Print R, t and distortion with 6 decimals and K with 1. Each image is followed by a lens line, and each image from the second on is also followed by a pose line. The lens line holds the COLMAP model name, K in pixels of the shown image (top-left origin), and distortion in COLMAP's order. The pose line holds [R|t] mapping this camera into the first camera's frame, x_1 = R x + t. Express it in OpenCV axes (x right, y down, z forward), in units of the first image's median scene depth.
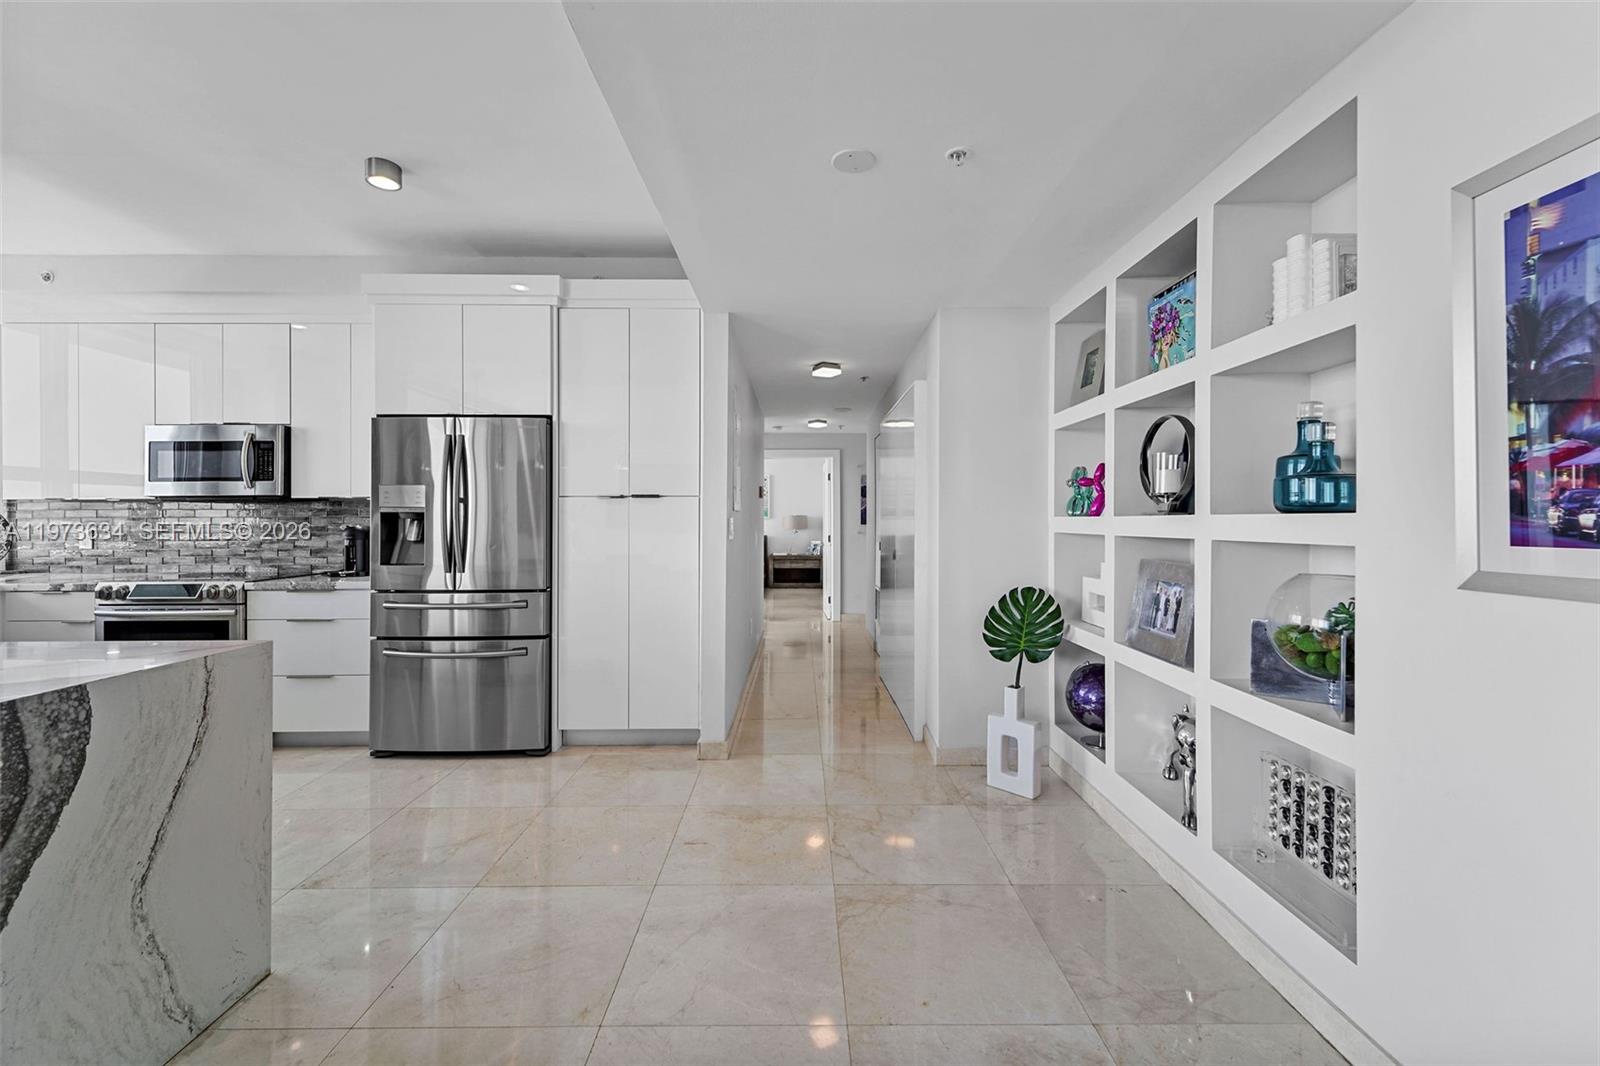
lens RADIAL K [[649.2, 0, 803.9], [0, 649.2, 518.8], [0, 0, 1]] dist [0.020545, -0.006809]
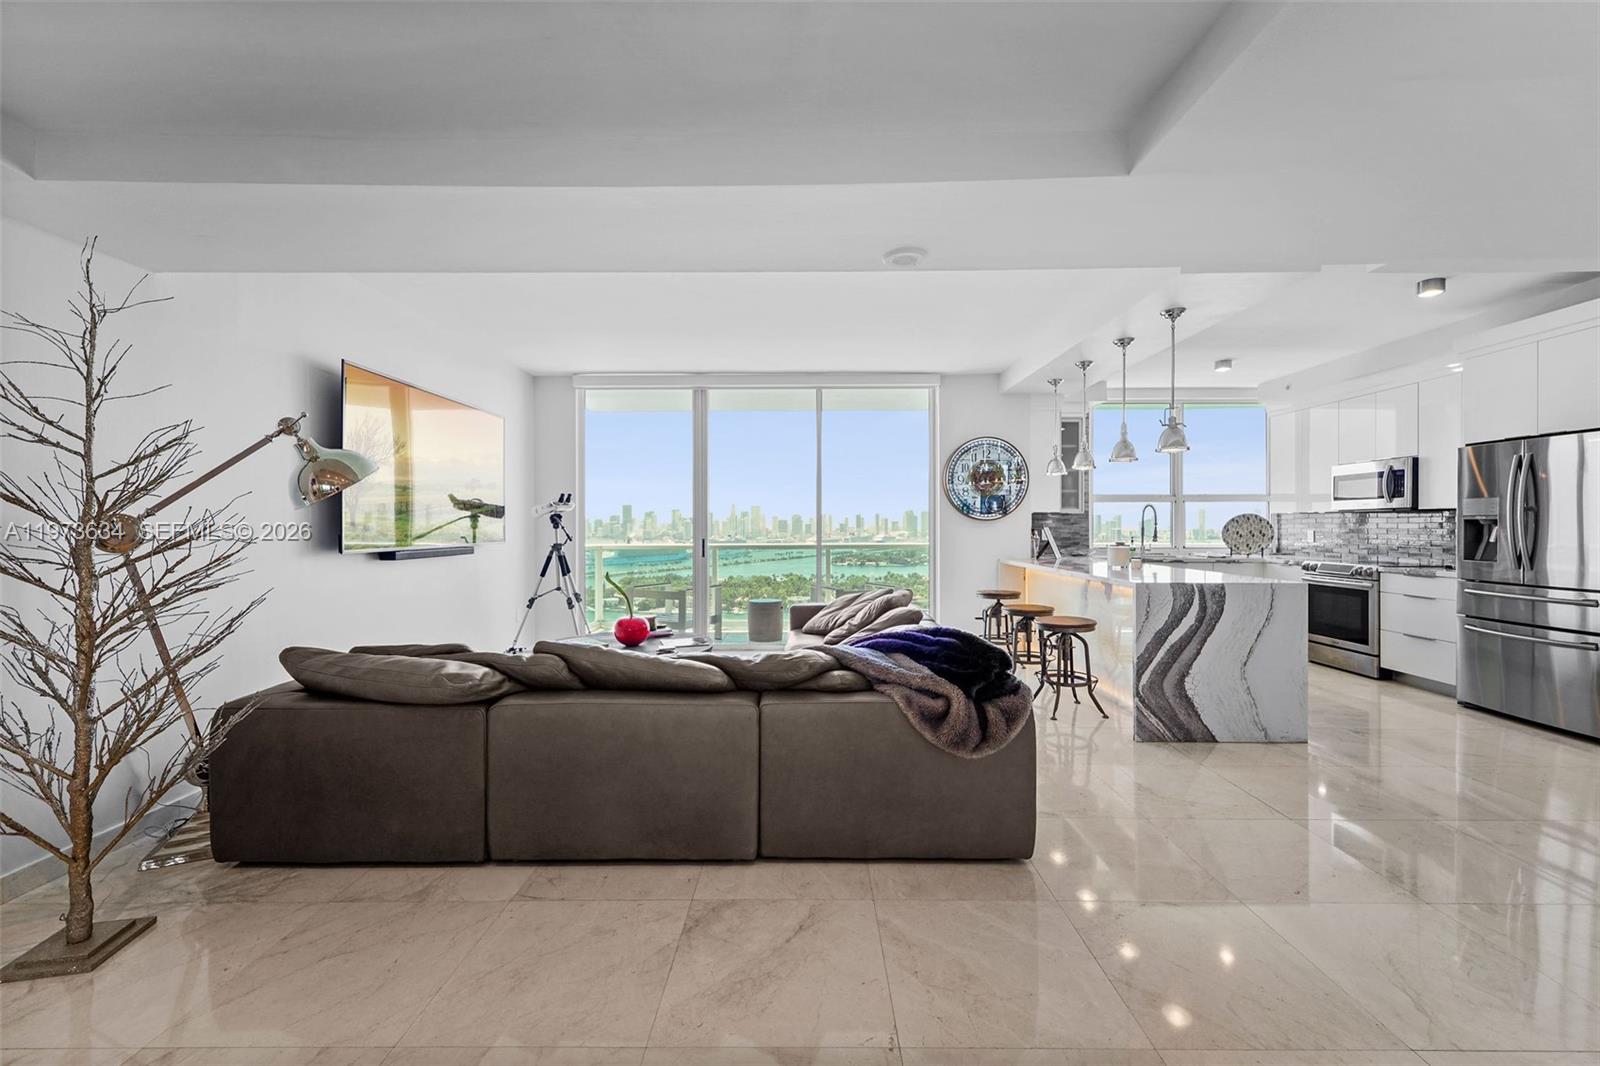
lens RADIAL K [[642.3, 0, 801.2], [0, 642.3, 524.1], [0, 0, 1]] dist [0.027293, -0.011243]
pose [[-0.017127, 0.001860, -0.999852, 0.665783], [-0.000863, 0.999998, 0.001875, -0.001876], [0.999853, 0.000895, -0.017126, -0.295617]]
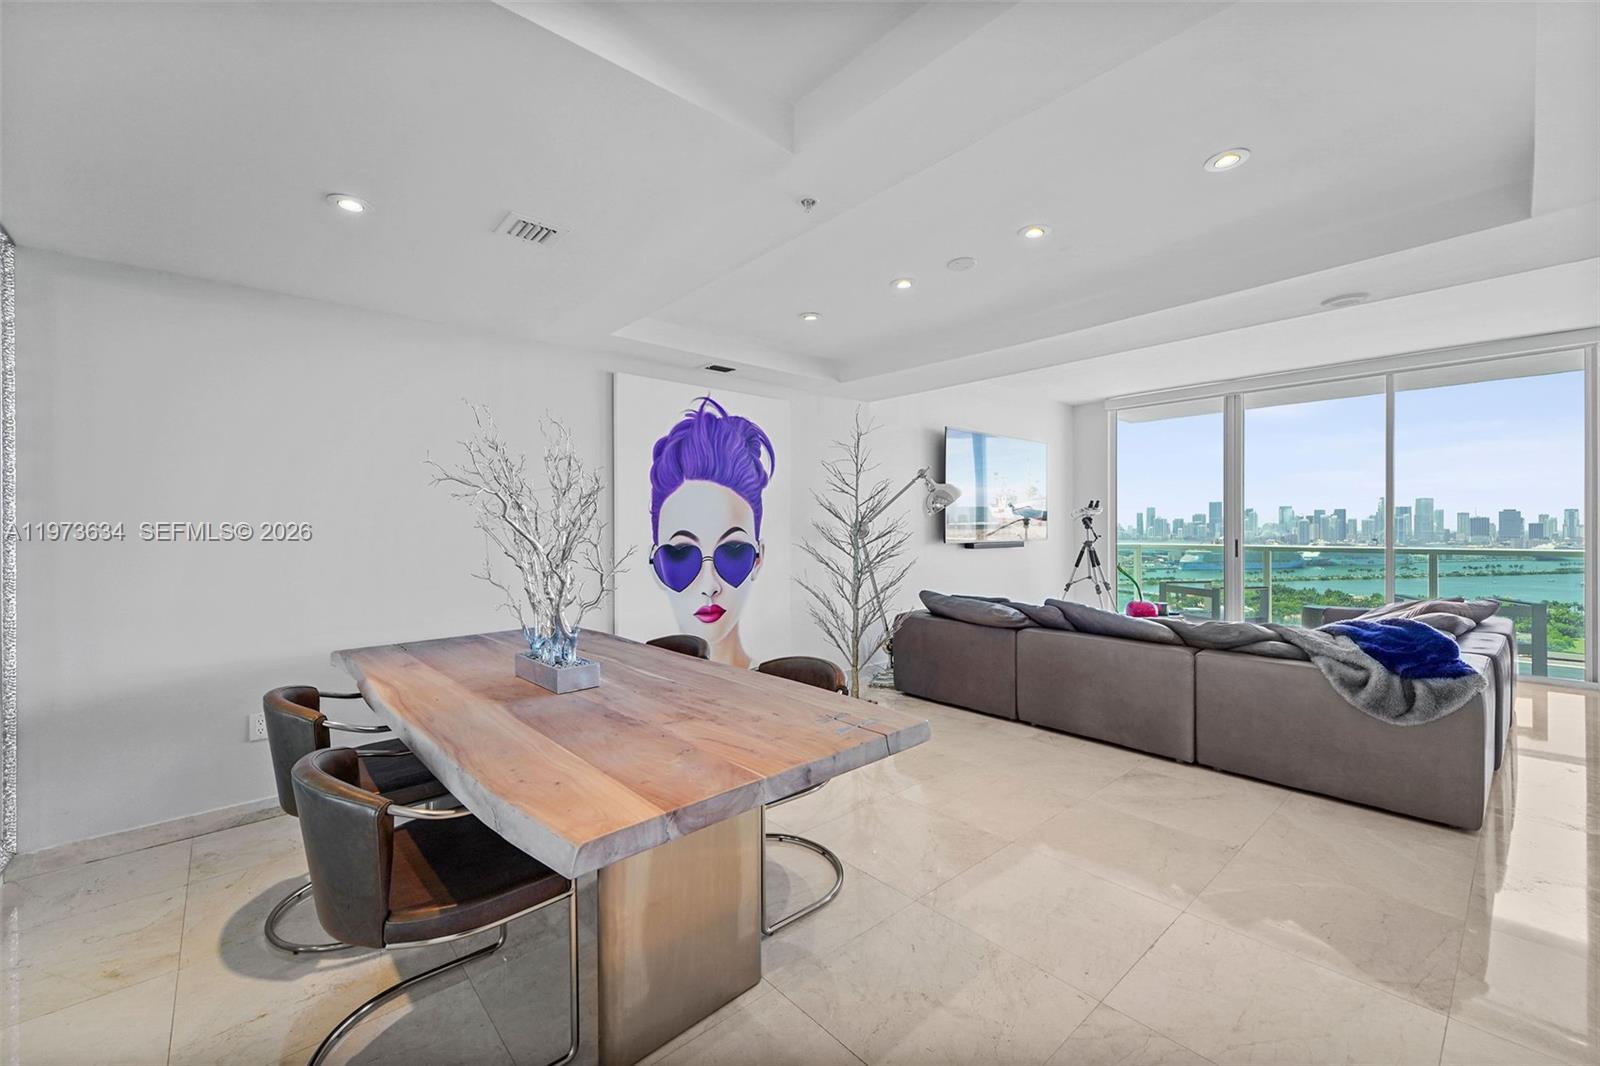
lens RADIAL K [[642.3, 0, 801.2], [0, 642.3, 524.1], [0, 0, 1]] dist [0.027293, -0.011243]
pose [[-0.751493, 0.002202, -0.659737, 1.065912], [0.002584, 0.999997, 0.000394, -0.004665], [0.659736, -0.001409, -0.751496, -0.008391]]
